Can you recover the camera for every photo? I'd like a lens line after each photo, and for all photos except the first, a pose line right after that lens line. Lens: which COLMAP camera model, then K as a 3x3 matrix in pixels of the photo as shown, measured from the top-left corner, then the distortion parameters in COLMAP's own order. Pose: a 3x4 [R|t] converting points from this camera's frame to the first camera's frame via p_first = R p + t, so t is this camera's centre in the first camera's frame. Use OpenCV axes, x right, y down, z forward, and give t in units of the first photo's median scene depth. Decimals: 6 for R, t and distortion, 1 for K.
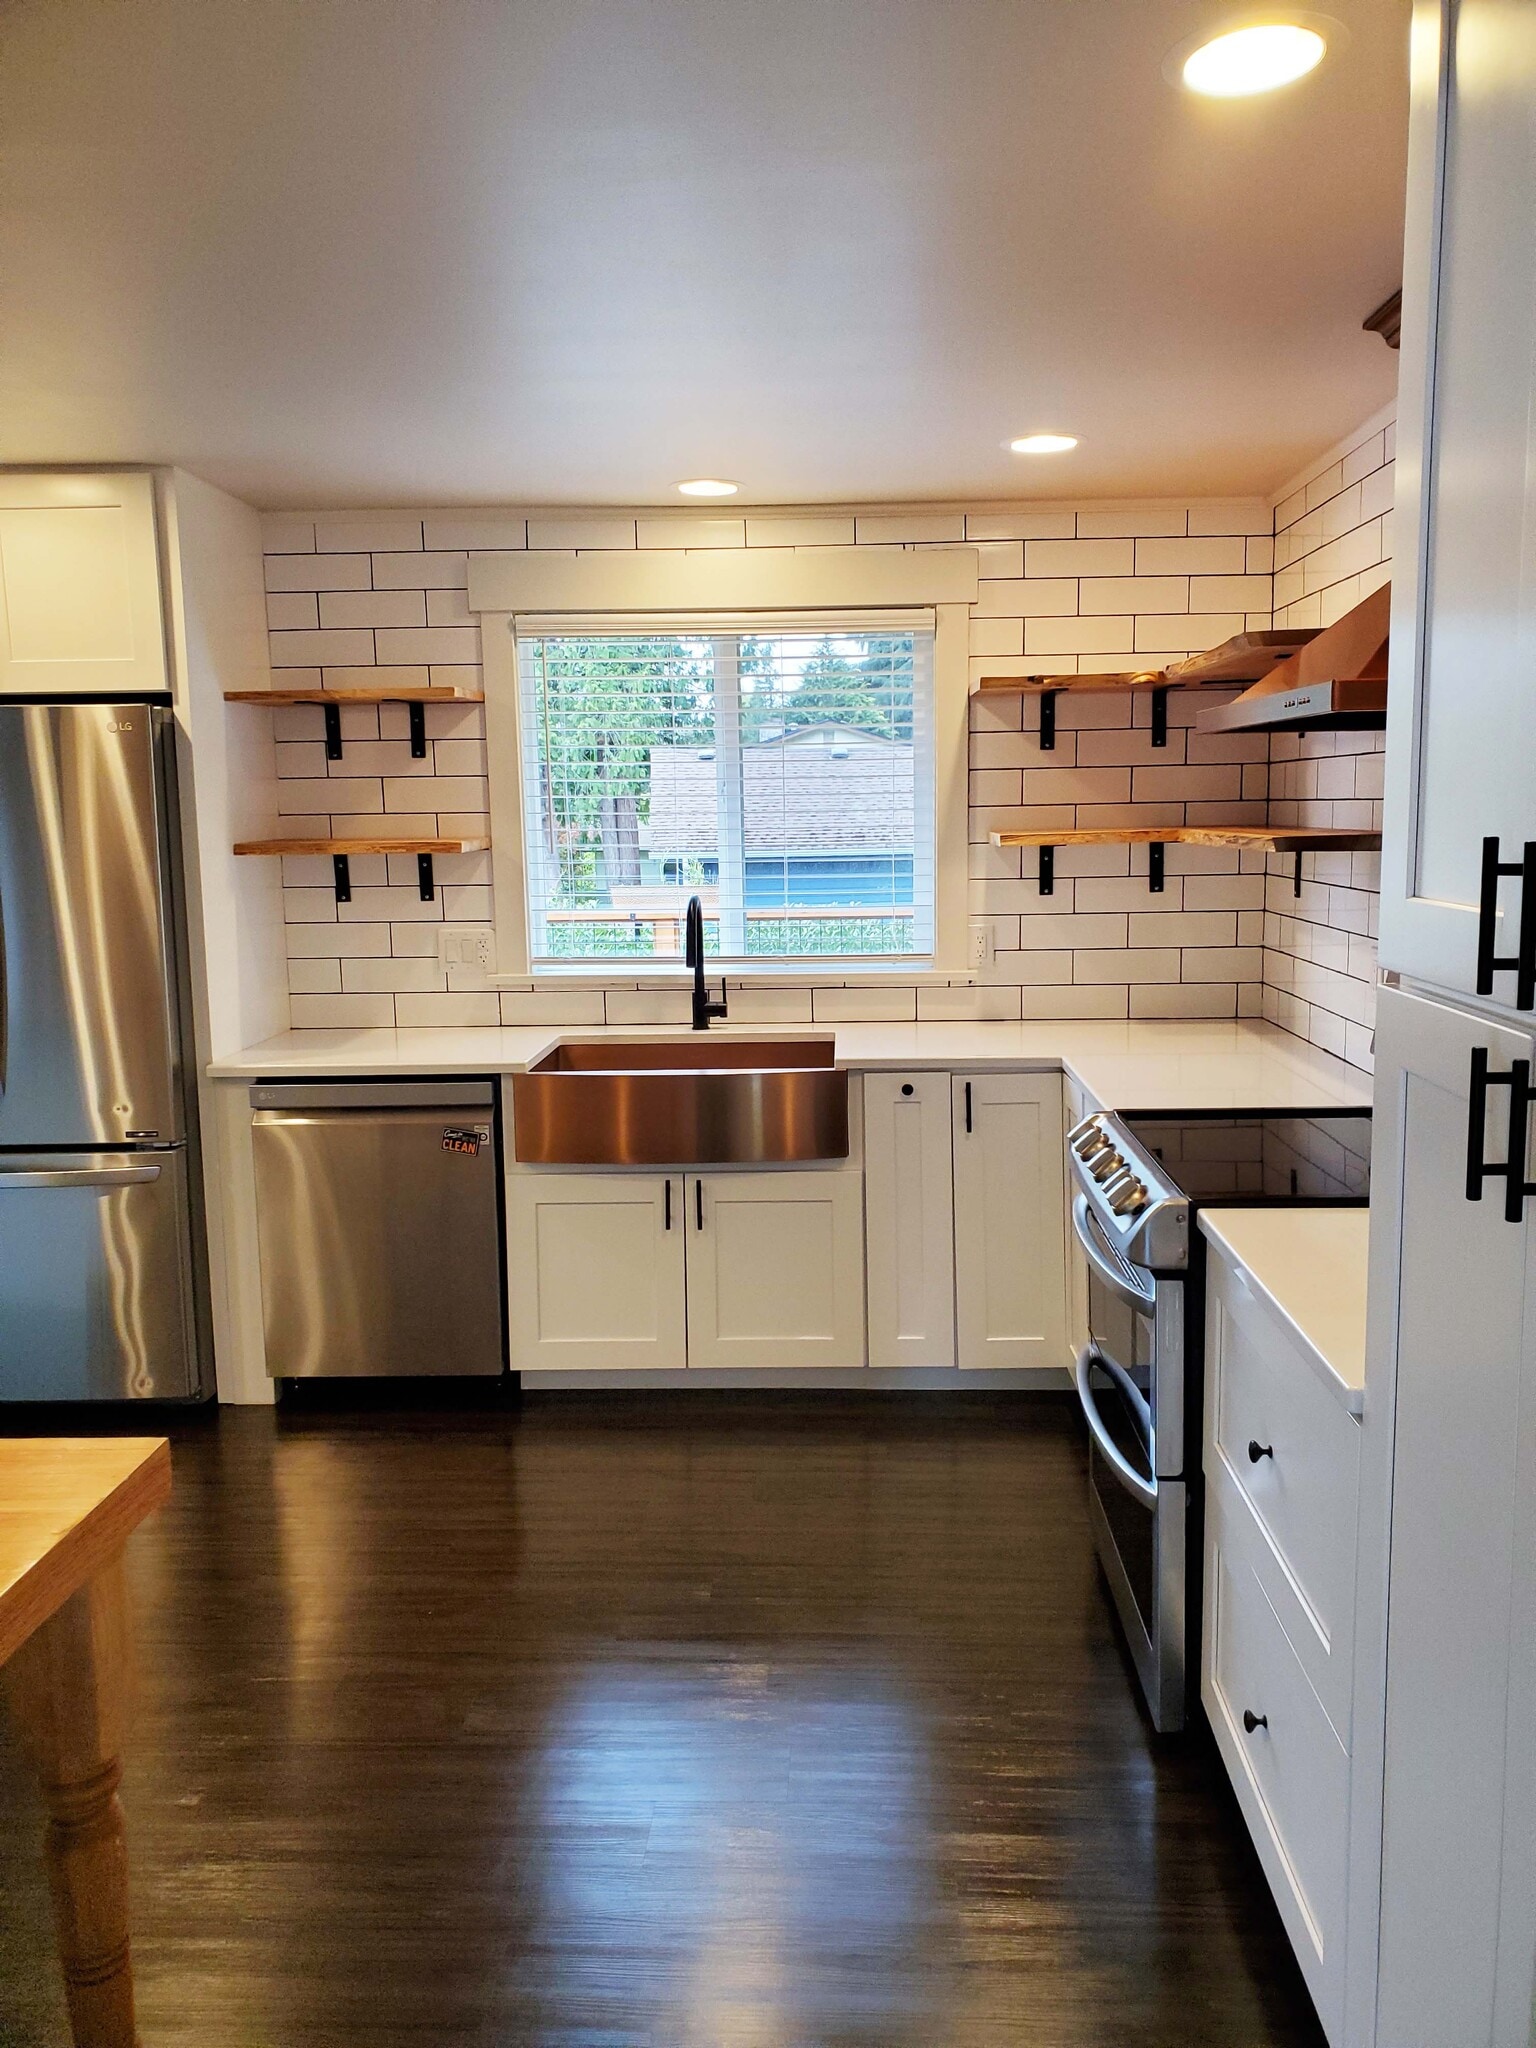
lens RADIAL K [[1598.2, 0, 797.0], [0, 1598.2, 1055.6], [0, 0, 1]] dist [0.012195, -0.014723]
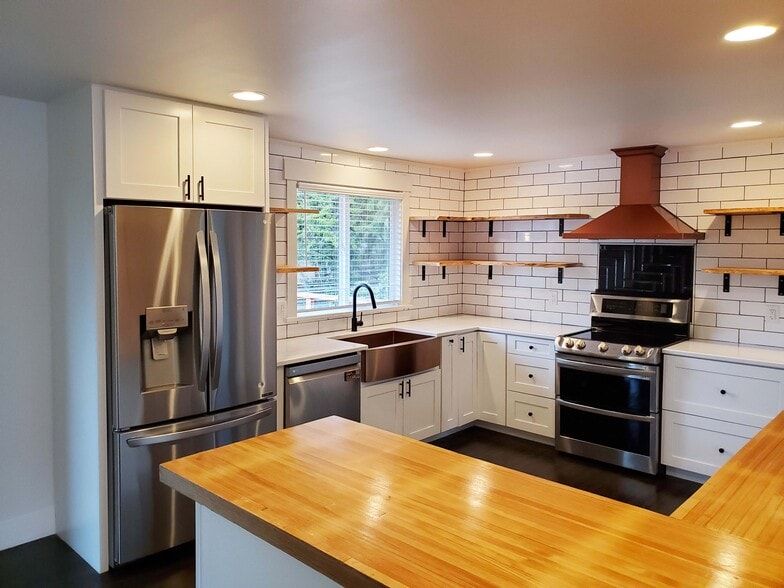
lens RADIAL K [[611.8, 0, 392.8], [0, 611.8, 294.4], [0, 0, 1]] dist [0.012195, -0.014723]
pose [[0.646208, -0.047918, 0.761656, -0.847210], [0.097189, 0.995068, -0.019856, -0.053414], [-0.756948, 0.086856, 0.647678, 0.235560]]
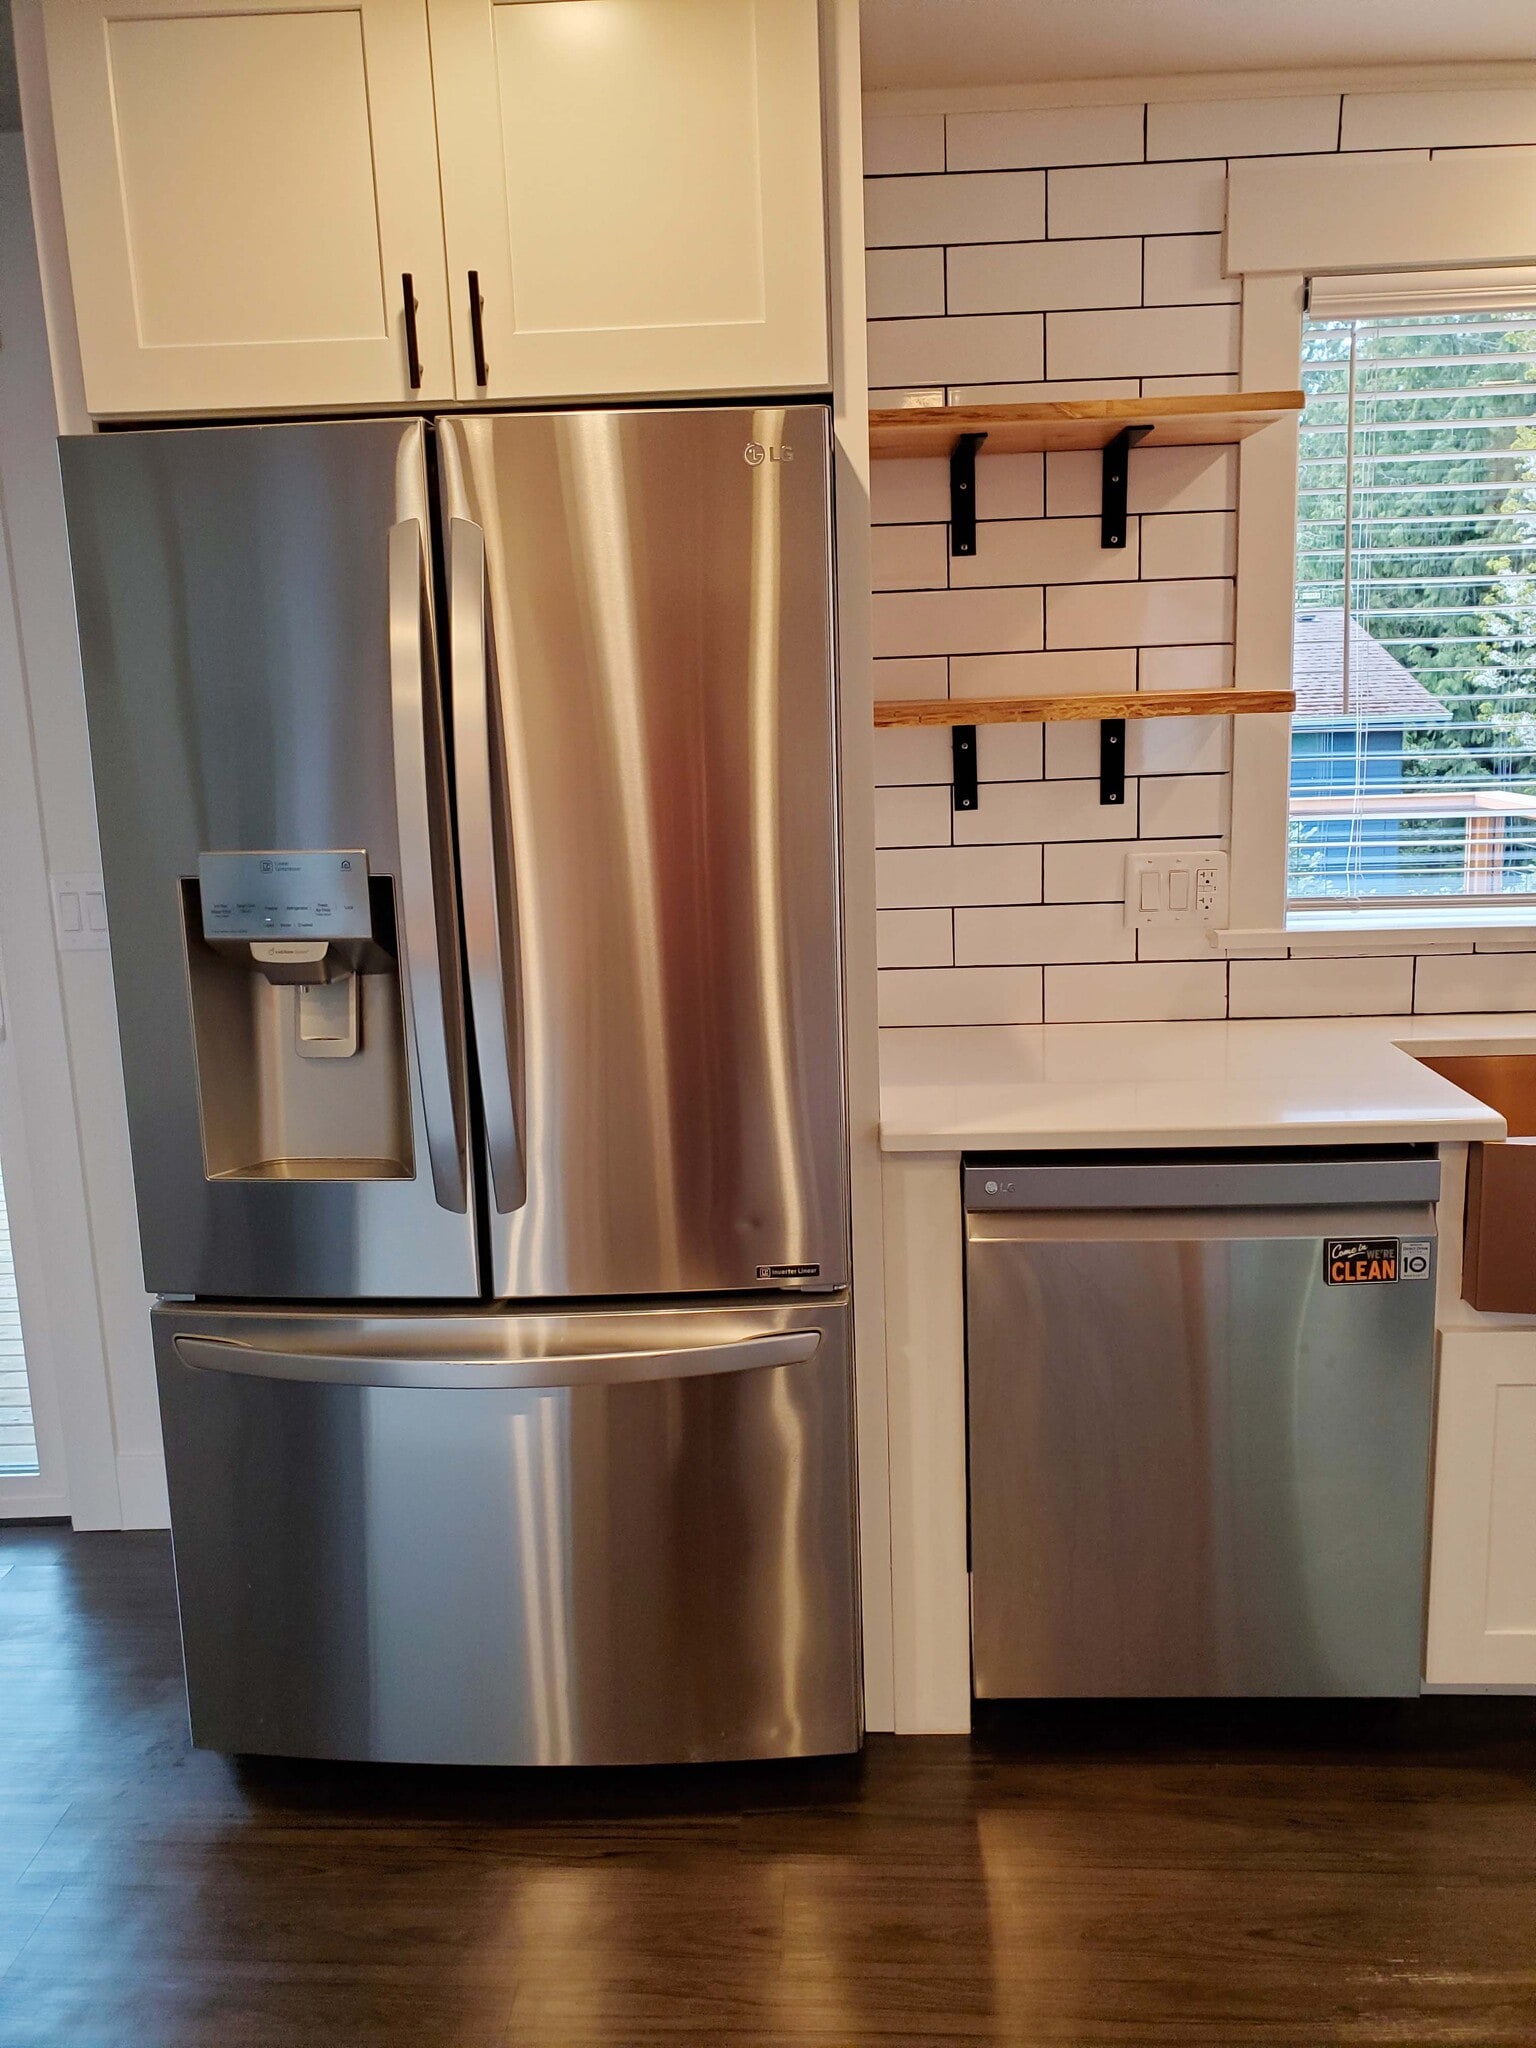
lens RADIAL K [[1598.2, 0, 756.0], [0, 1598.2, 1017.3], [0, 0, 1]] dist [0.012195, -0.014723]
pose [[0.999810, -0.017716, -0.008083, -0.361393], [0.018075, 0.998745, 0.046710, -0.050636], [0.007245, -0.046847, 0.998876, 0.433092]]
